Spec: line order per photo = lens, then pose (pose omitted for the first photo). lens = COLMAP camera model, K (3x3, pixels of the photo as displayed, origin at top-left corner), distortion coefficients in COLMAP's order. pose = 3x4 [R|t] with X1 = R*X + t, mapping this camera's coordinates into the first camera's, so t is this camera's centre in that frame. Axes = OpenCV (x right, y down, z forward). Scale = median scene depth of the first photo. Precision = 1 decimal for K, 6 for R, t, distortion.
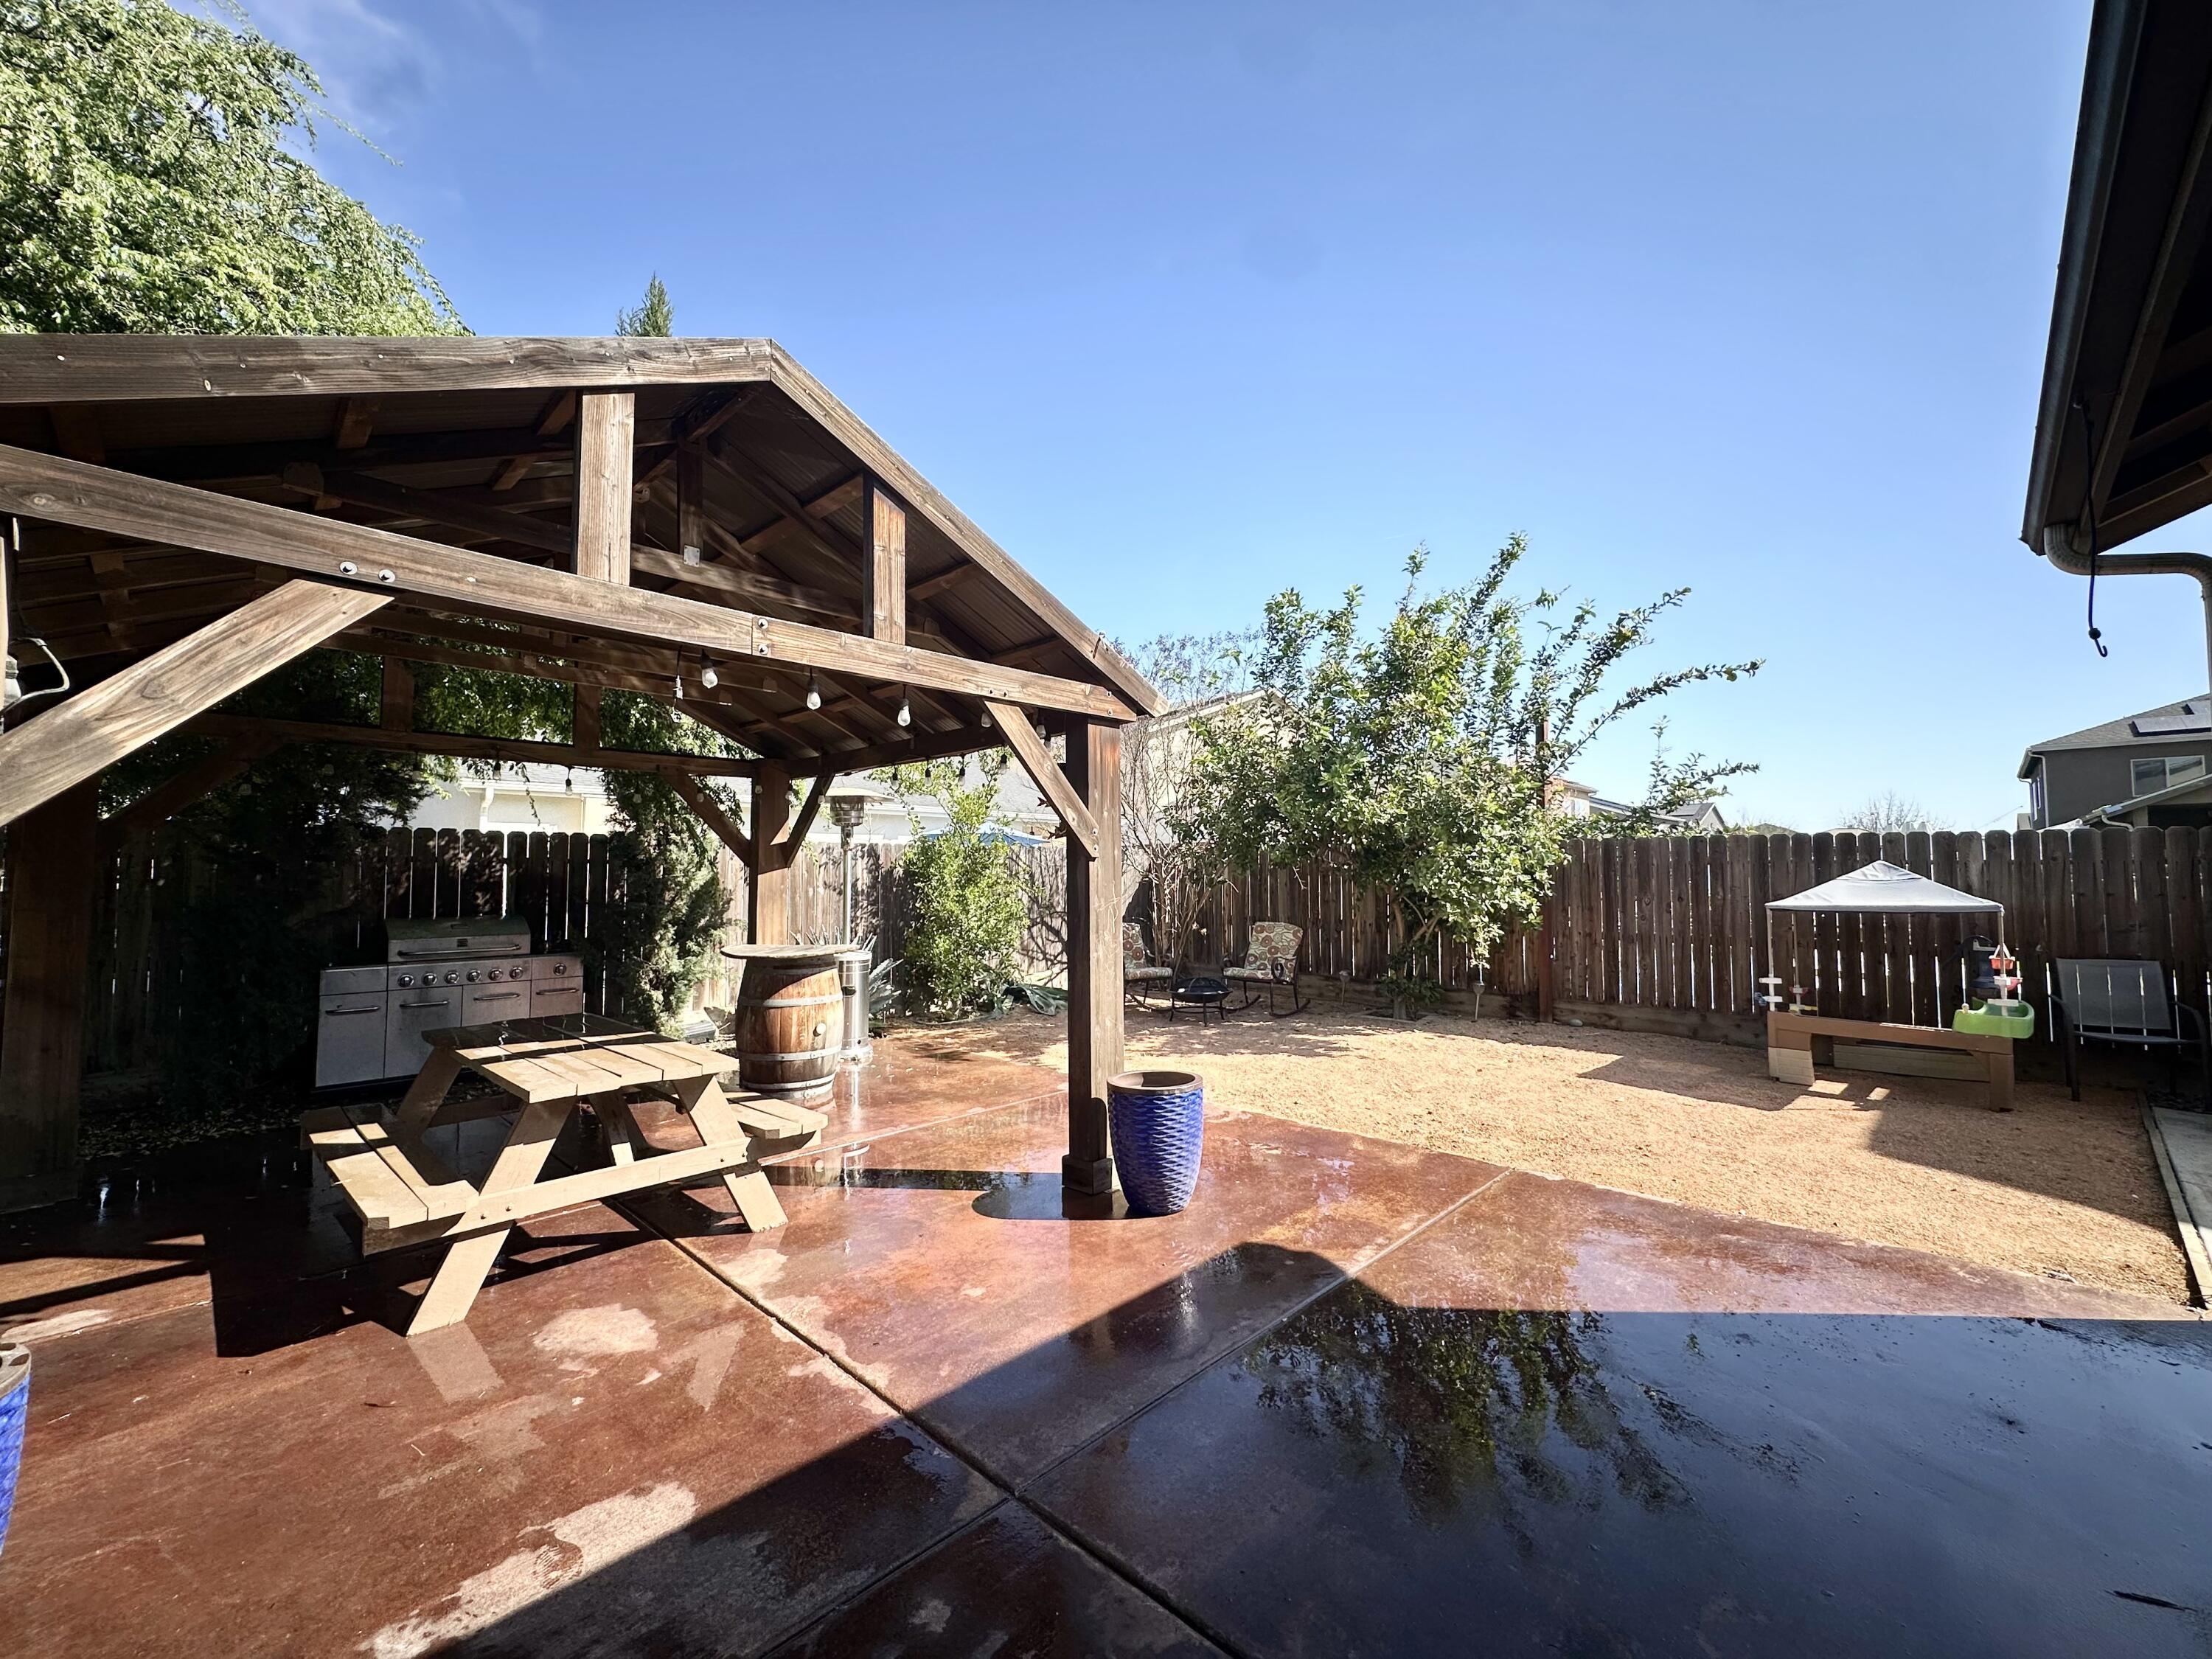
lens RADIAL K [[881.4, 0, 1109.1], [0, 881.4, 827.6], [0, 0, 1]] dist [-0.003708, 0.001845]
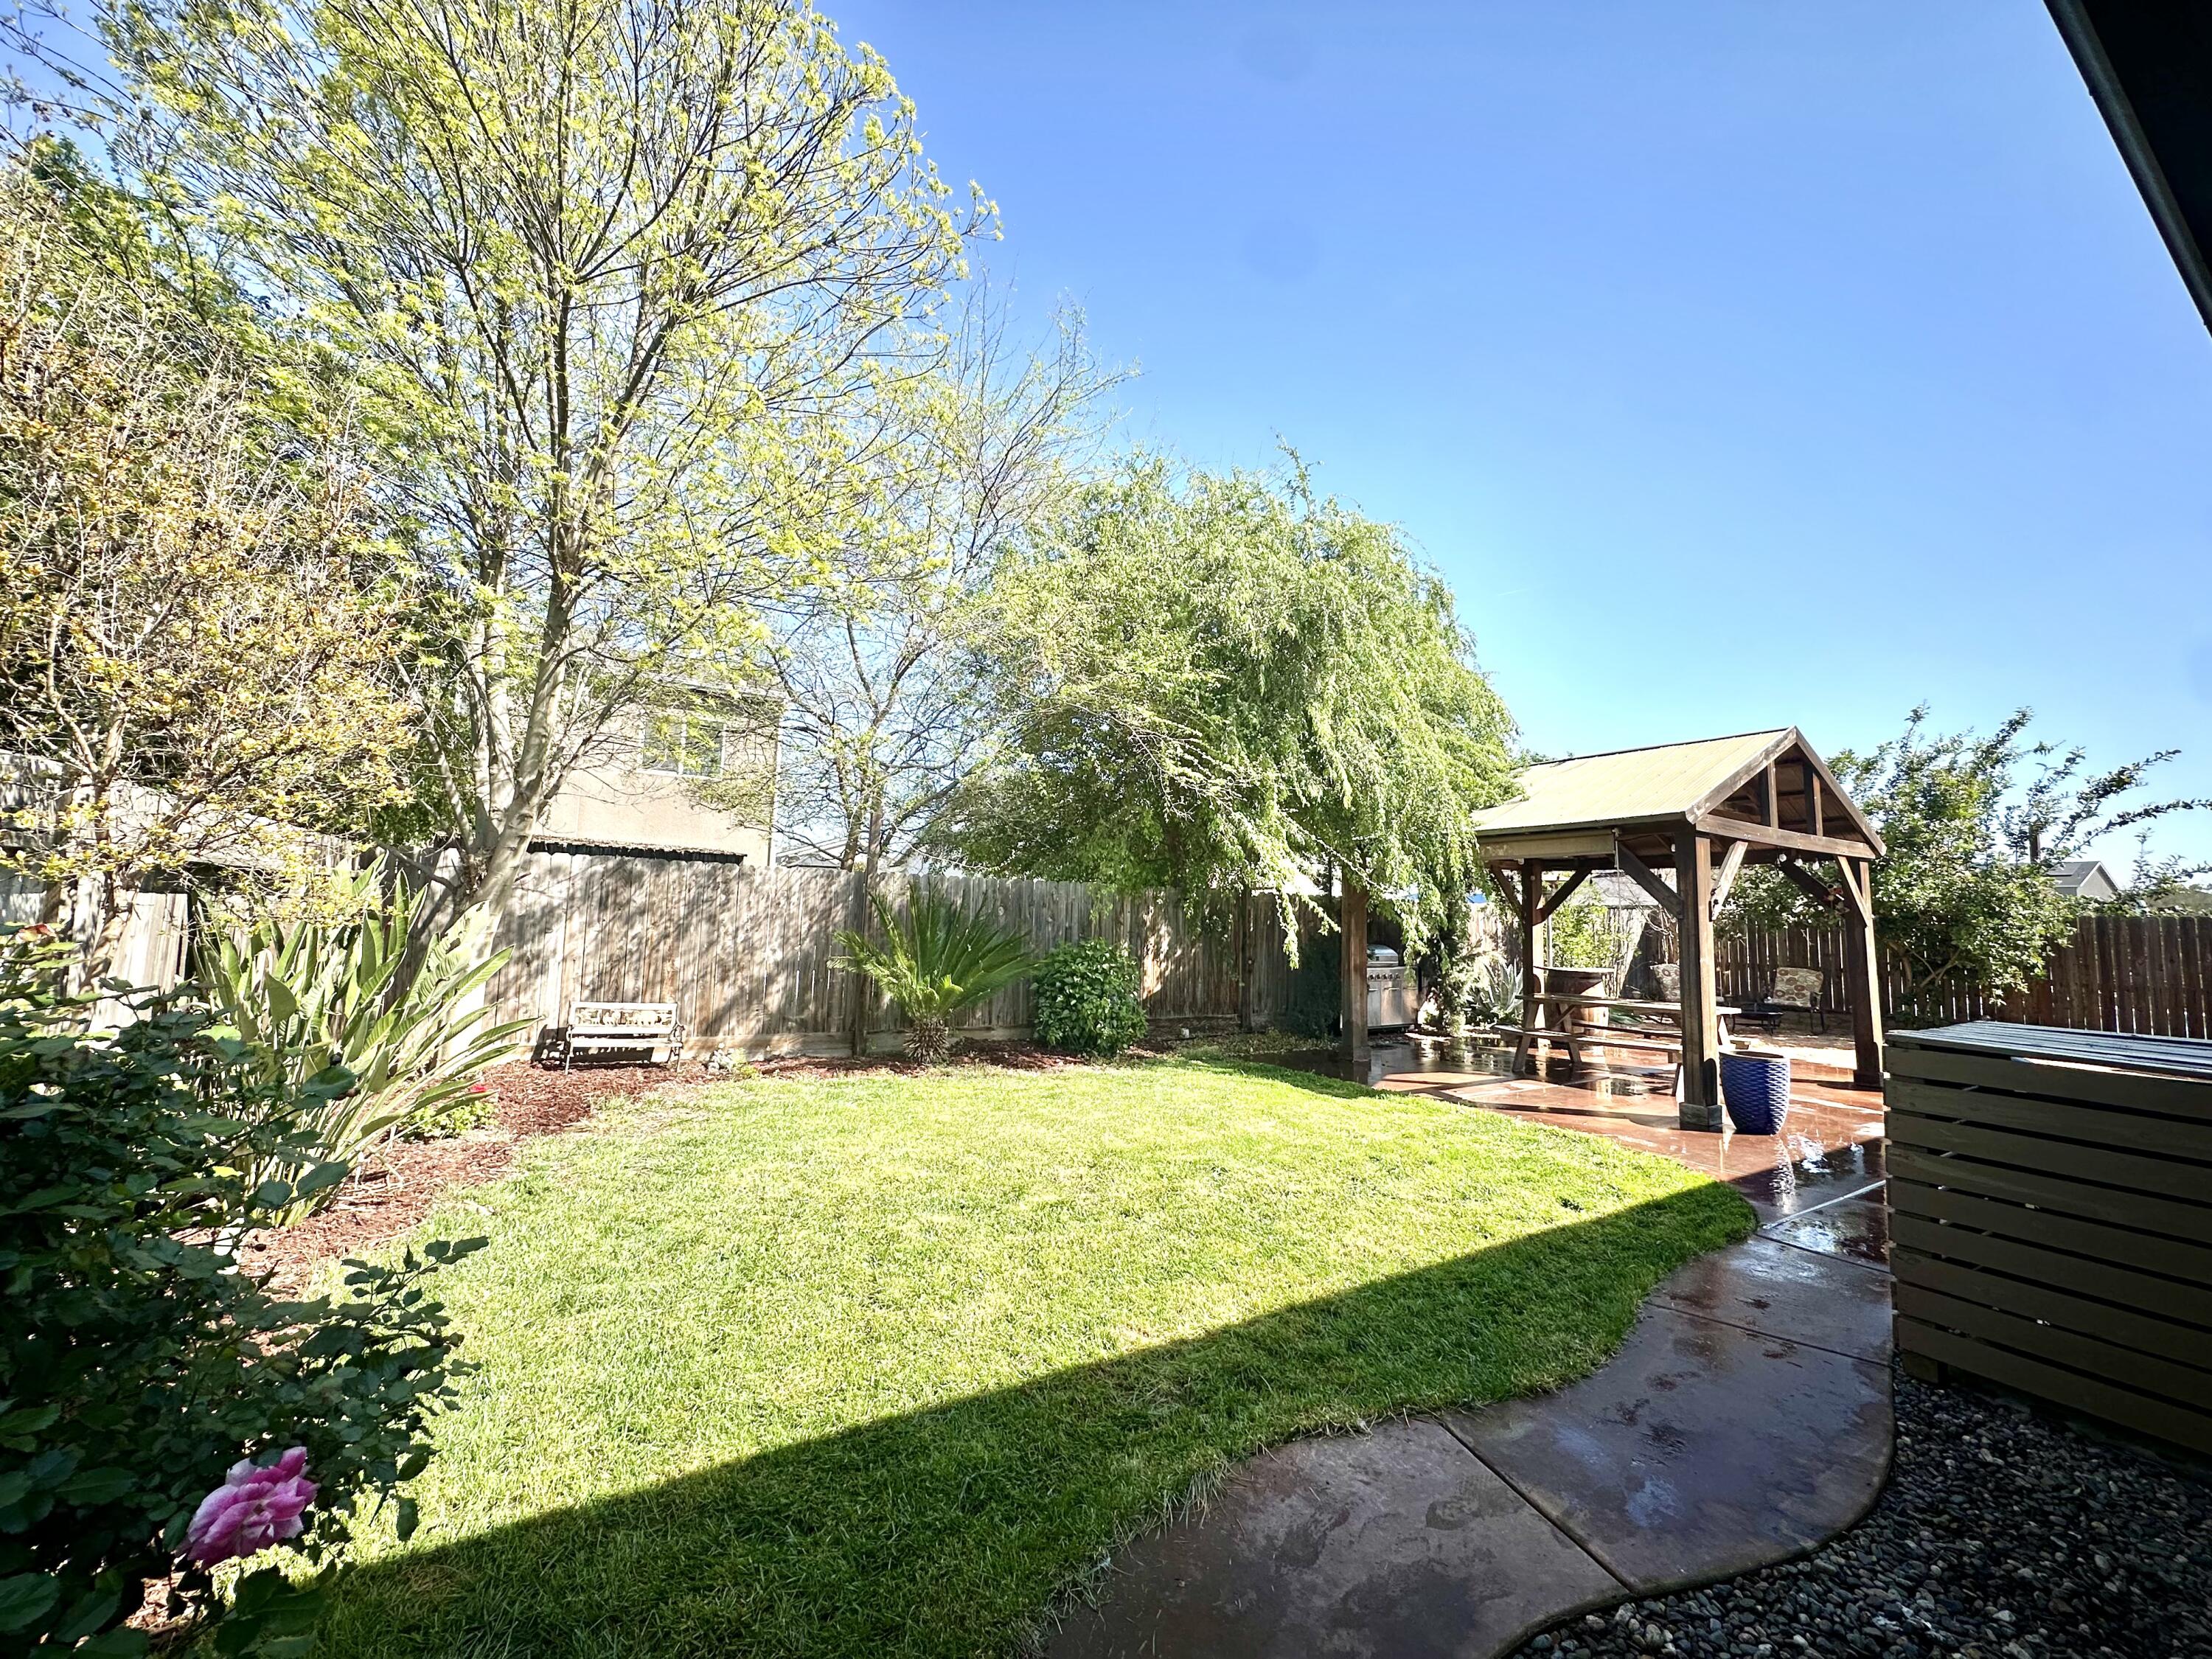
lens RADIAL K [[881.4, 0, 1110.0], [0, 881.4, 824.9], [0, 0, 1]] dist [-0.003708, 0.001845]
pose [[0.973724, 0.005258, -0.227672, -1.316957], [-0.016917, 0.998641, -0.049286, -0.076042], [0.227104, 0.051842, 0.972490, -1.468972]]
